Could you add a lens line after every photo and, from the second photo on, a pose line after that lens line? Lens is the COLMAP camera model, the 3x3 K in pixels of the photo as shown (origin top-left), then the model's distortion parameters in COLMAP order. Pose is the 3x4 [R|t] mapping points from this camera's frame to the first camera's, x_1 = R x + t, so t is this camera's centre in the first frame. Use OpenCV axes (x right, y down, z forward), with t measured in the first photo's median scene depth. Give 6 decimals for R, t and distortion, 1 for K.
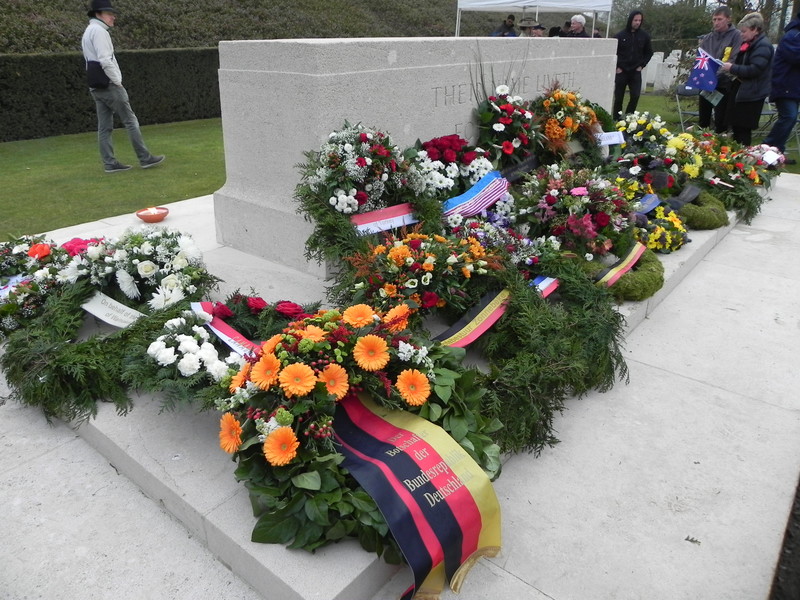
lens RADIAL K [[611.3, 0, 391.2], [0, 611.3, 281.0], [0, 0, 1]] dist [-0.024086, 0.041594]
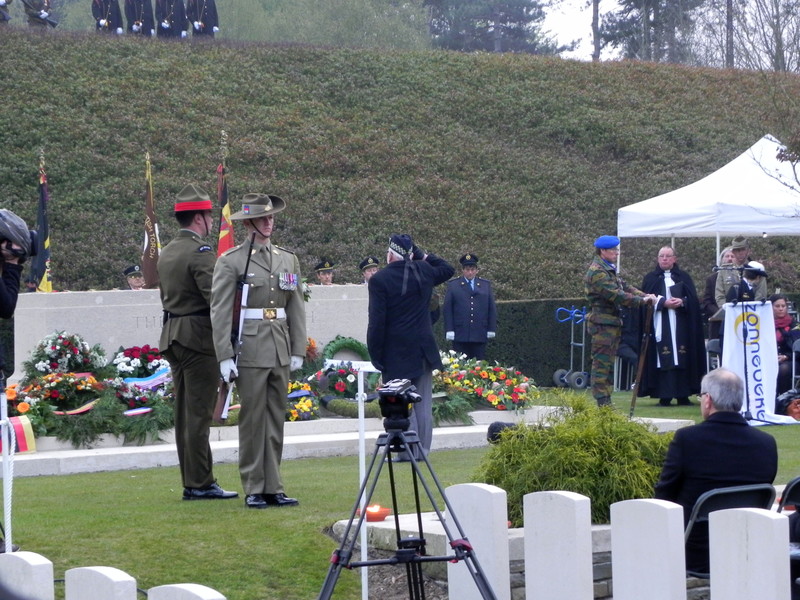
lens RADIAL K [[2453.4, 0, 400.0], [0, 2453.4, 300.0], [0, 0, 1]] dist [0.118034, -0.318214]
pose [[0.930508, -0.023774, -0.365498, 3.298895], [-0.110447, 0.933228, -0.341886, 1.915157], [0.349221, 0.358496, 0.865751, -4.727026]]
